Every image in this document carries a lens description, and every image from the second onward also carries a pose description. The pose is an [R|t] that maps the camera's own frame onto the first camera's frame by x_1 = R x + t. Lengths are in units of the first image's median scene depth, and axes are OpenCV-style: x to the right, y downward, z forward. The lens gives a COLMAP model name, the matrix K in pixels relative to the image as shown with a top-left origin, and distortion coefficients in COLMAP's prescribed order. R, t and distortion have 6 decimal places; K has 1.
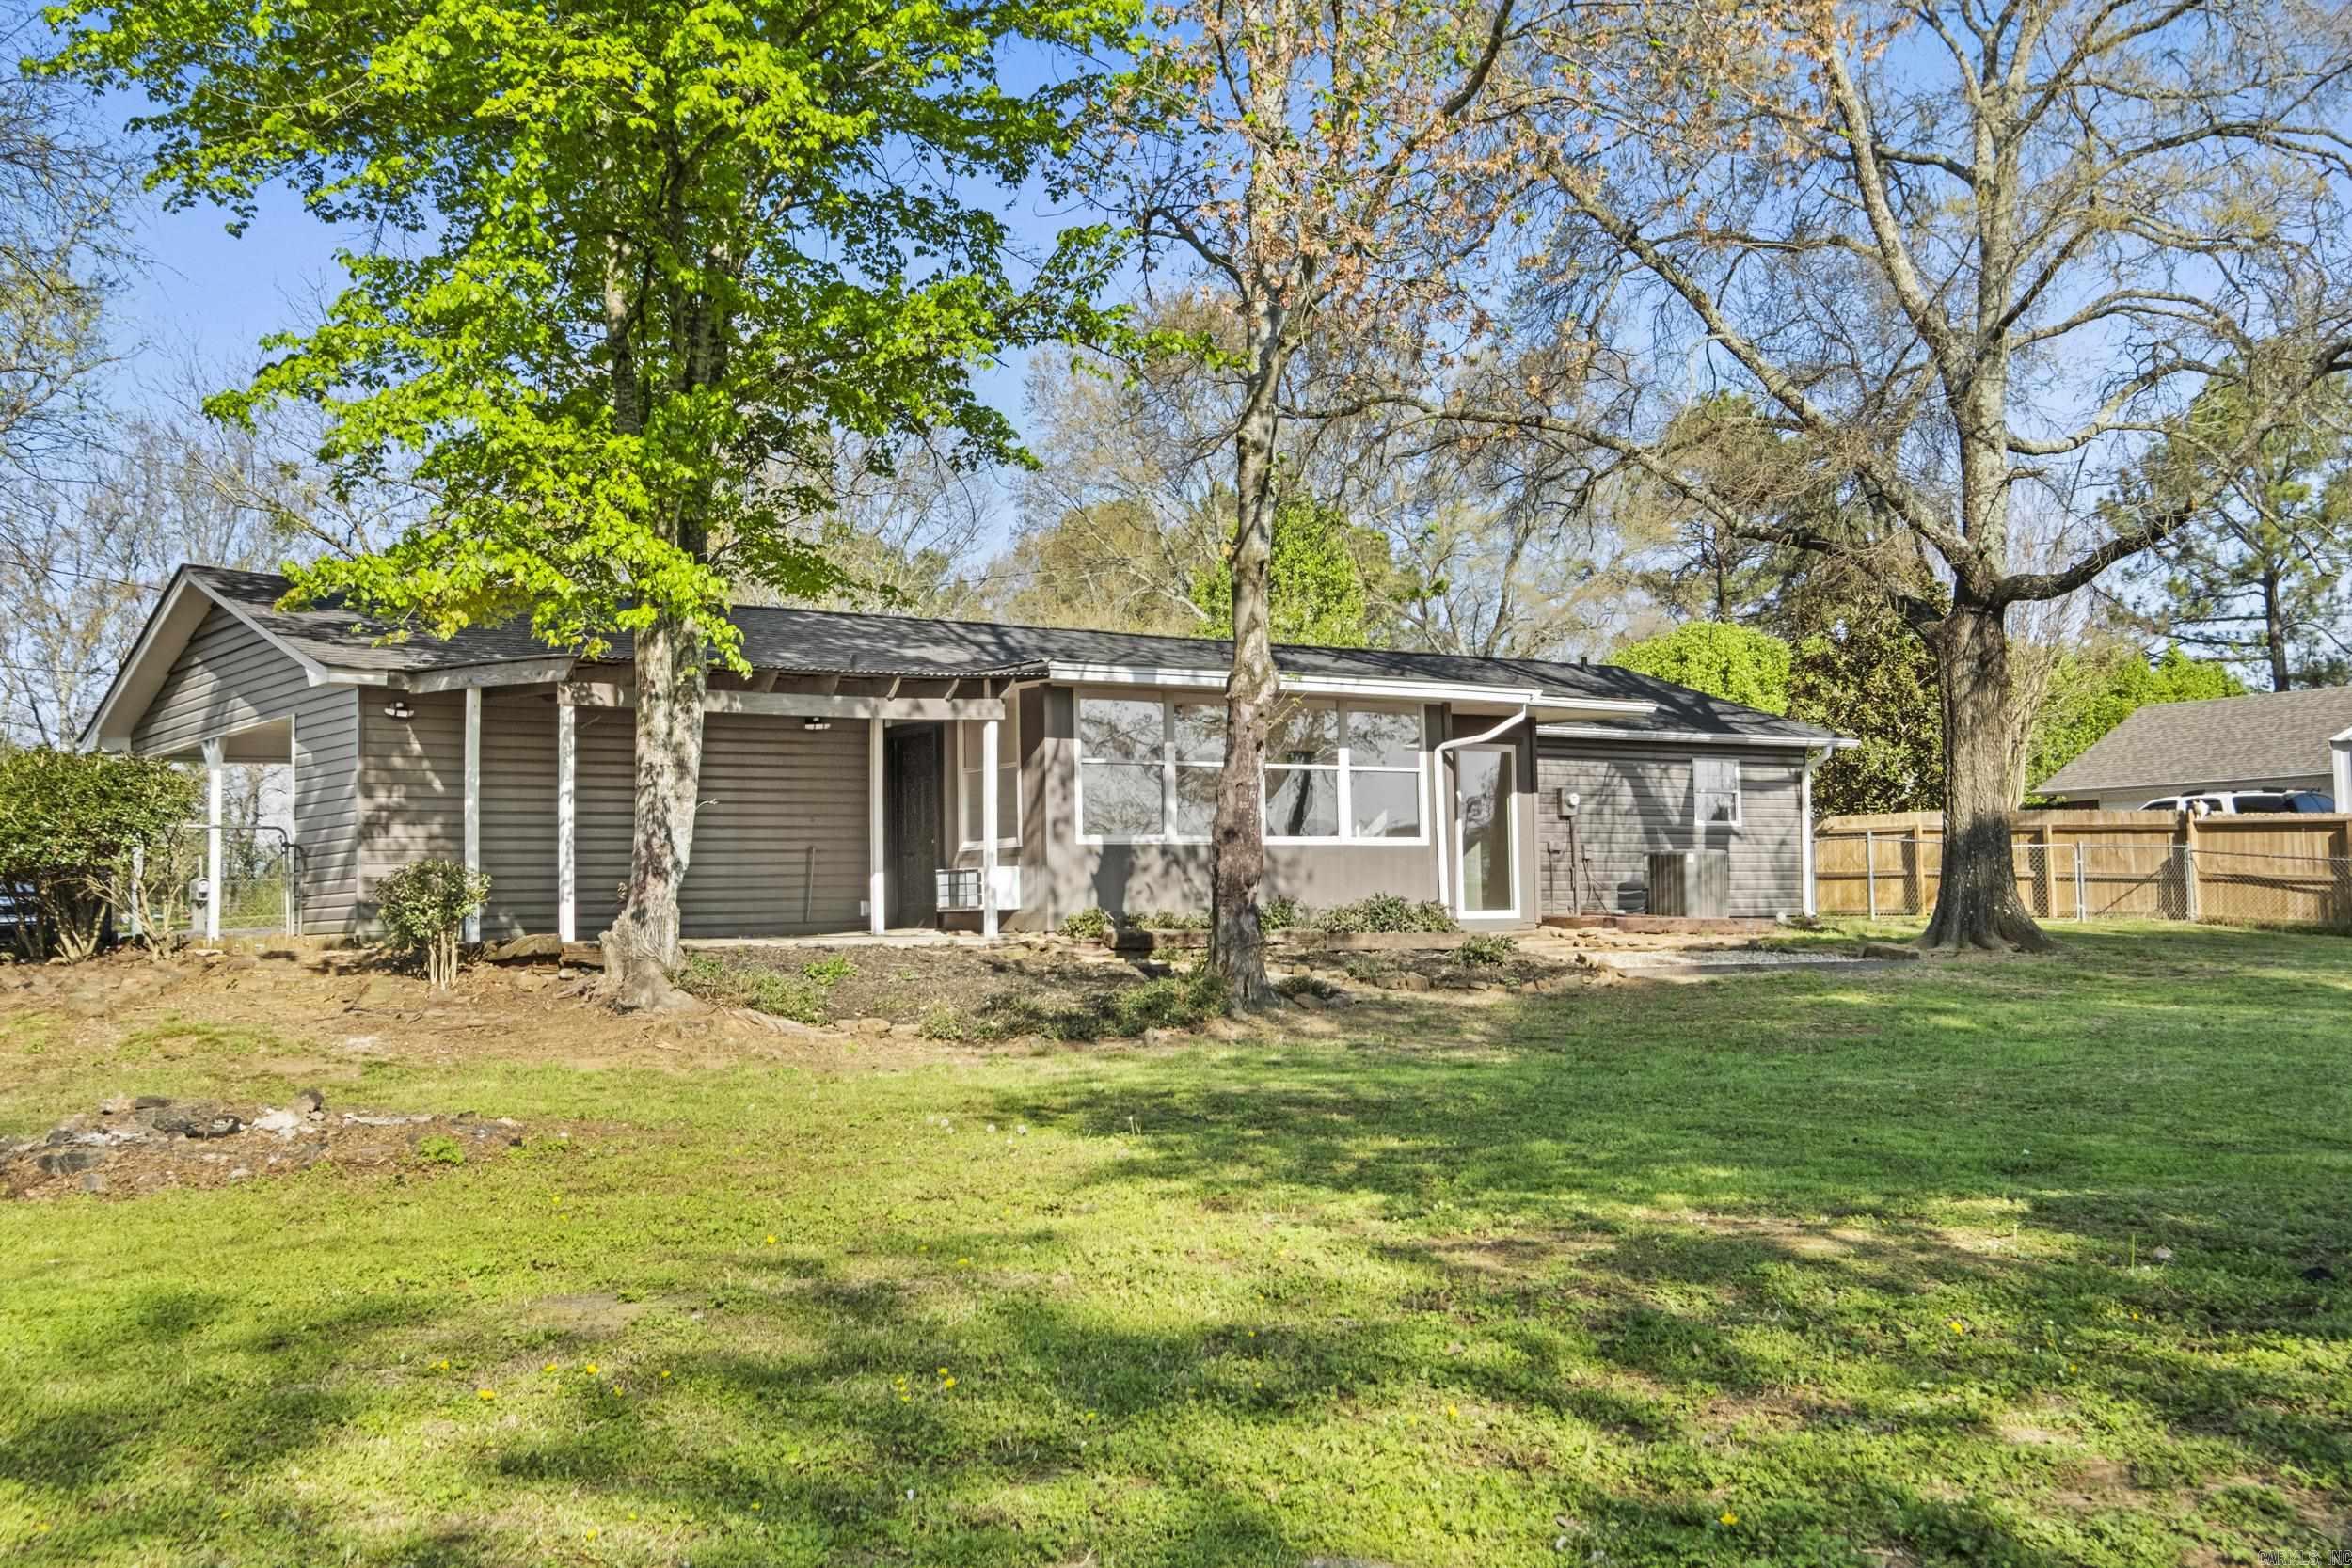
lens RADIAL K [[2451.6, 0, 1169.2], [0, 2451.6, 773.7], [0, 0, 1]] dist [0.098261, 0.000000]
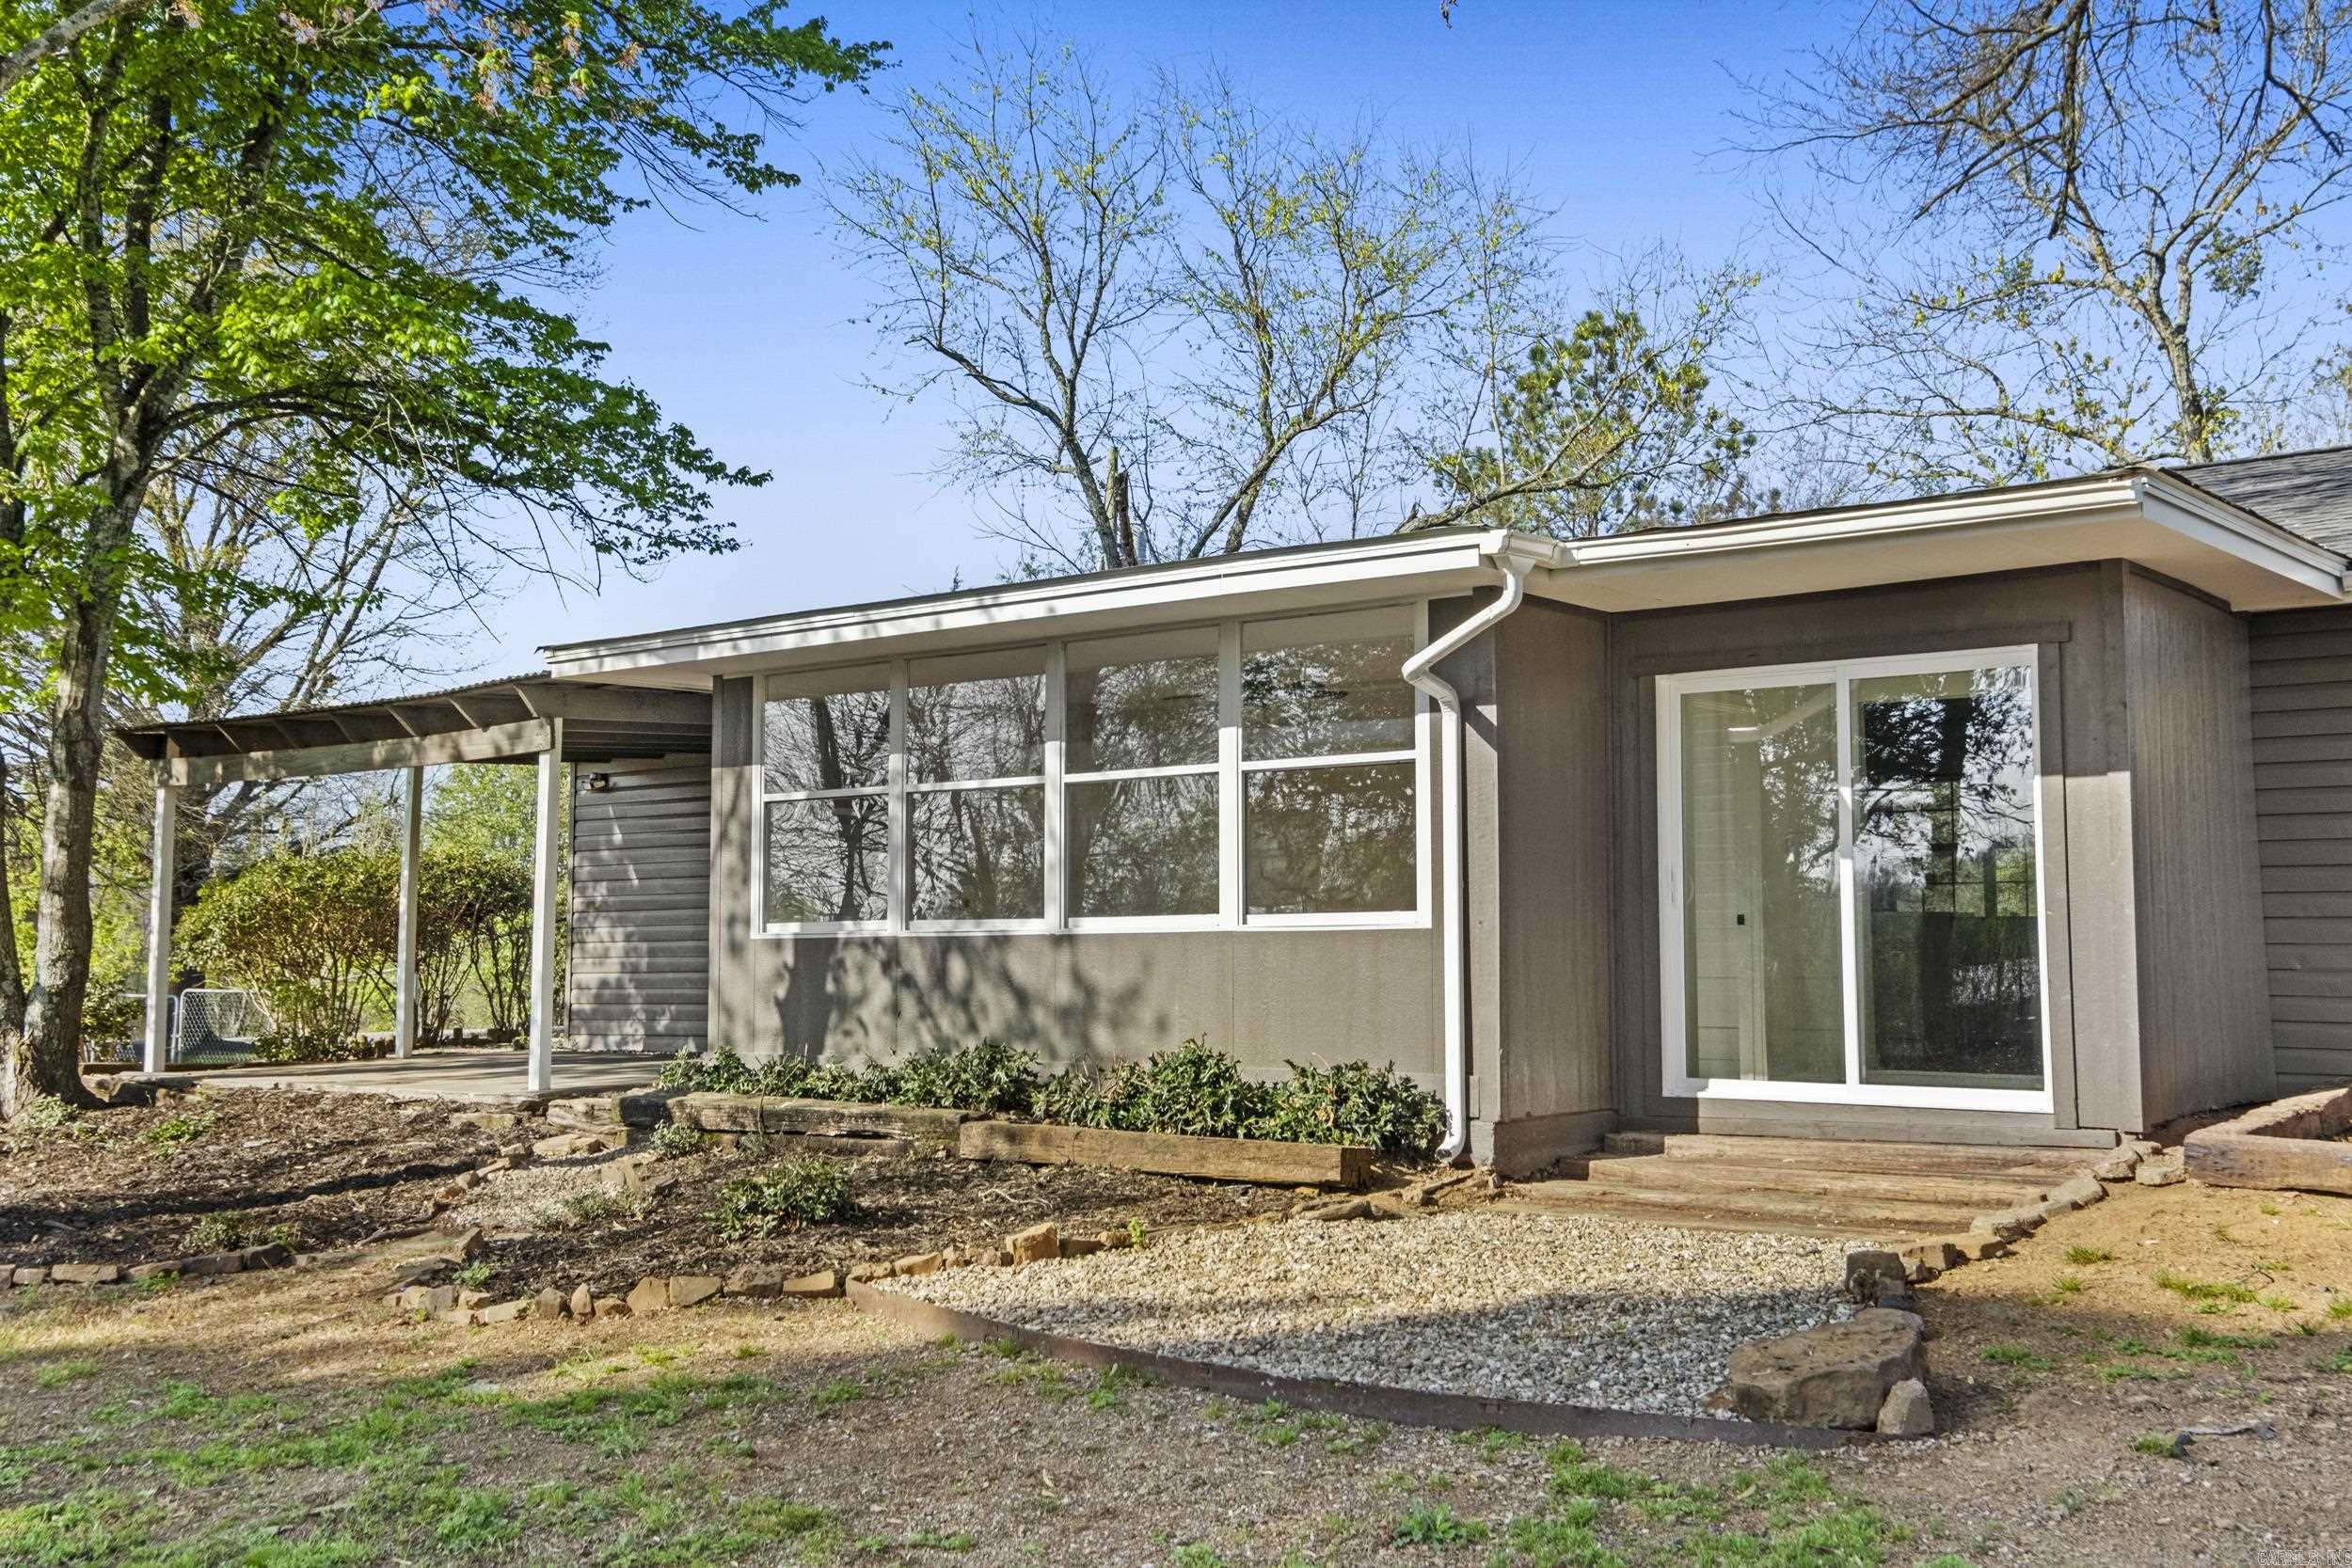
lens RADIAL K [[2451.6, 0, 1165.7], [0, 2451.6, 778.1], [0, 0, 1]] dist [0.098261, 0.000000]
pose [[0.284356, -0.057697, -0.956981, 0.681512], [0.058349, 0.997379, -0.042795, 0.024002], [0.956942, -0.043670, 0.286977, 1.135102]]
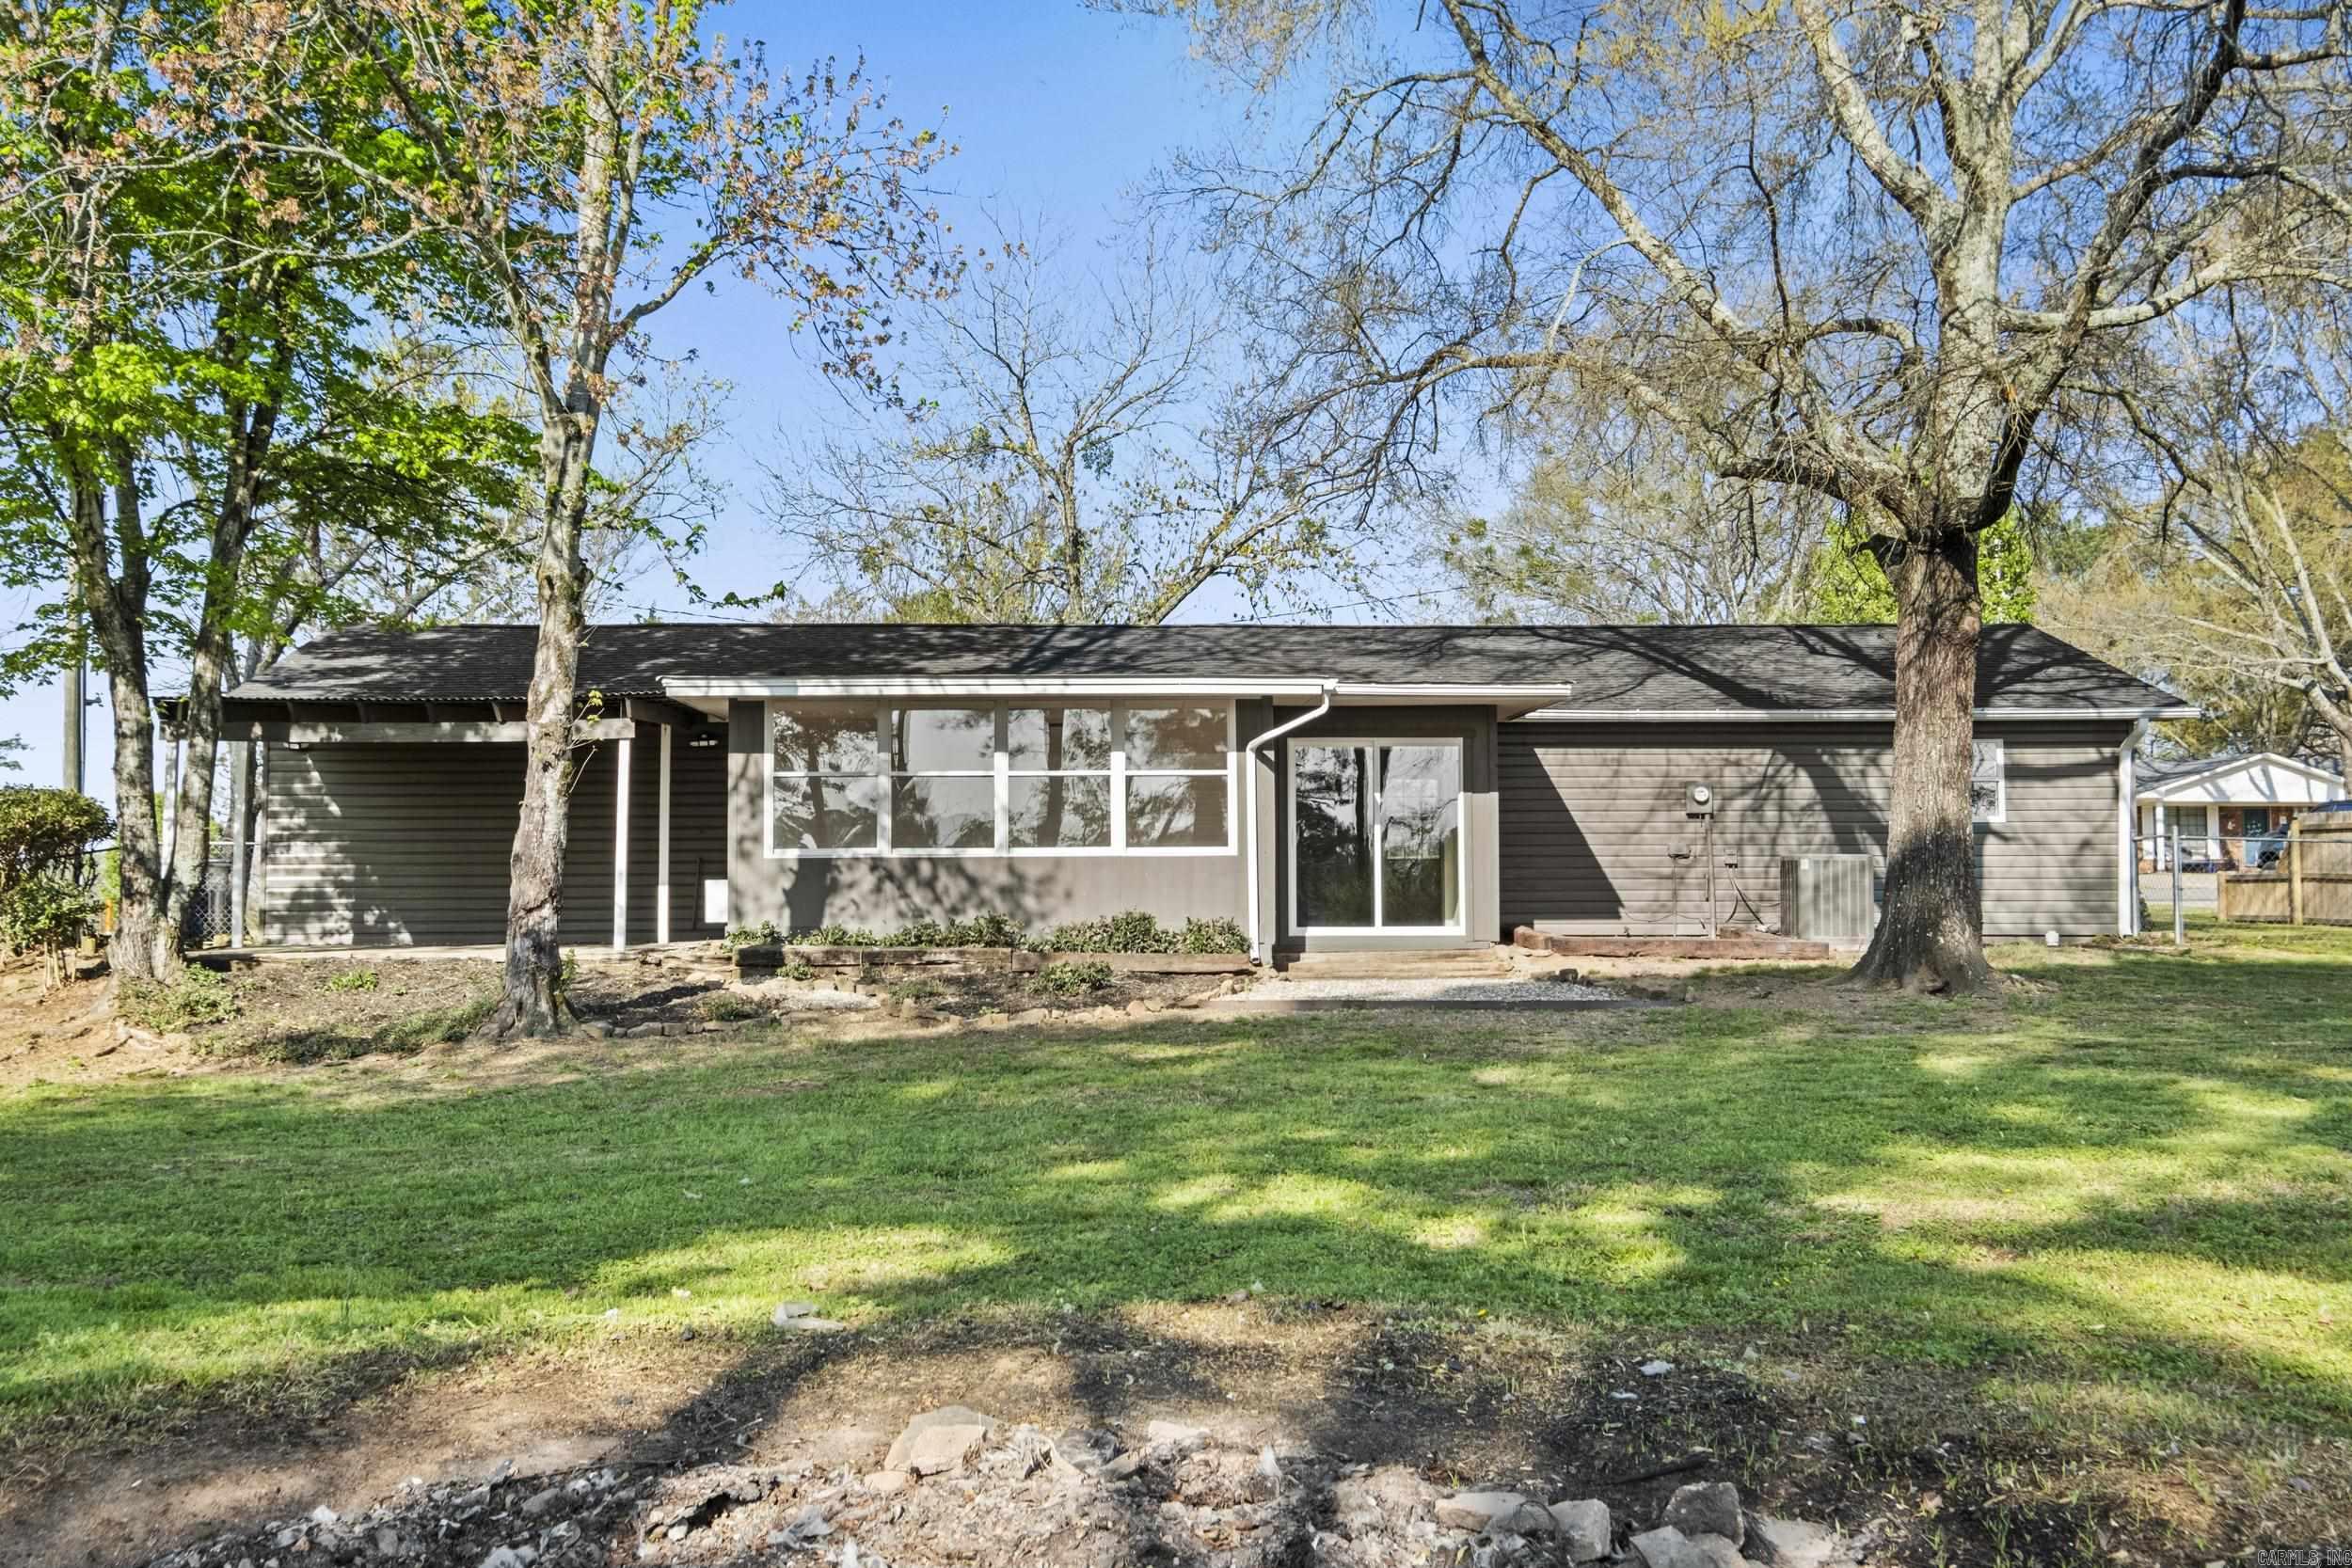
lens RADIAL K [[2451.6, 0, 1170.6], [0, 2451.6, 769.7], [0, 0, 1]] dist [0.098261, 0.000000]
pose [[0.831677, -0.019682, -0.554911, 0.793119], [0.023883, 0.999715, 0.000337, -0.005068], [0.554746, -0.013533, 0.831909, 0.328253]]
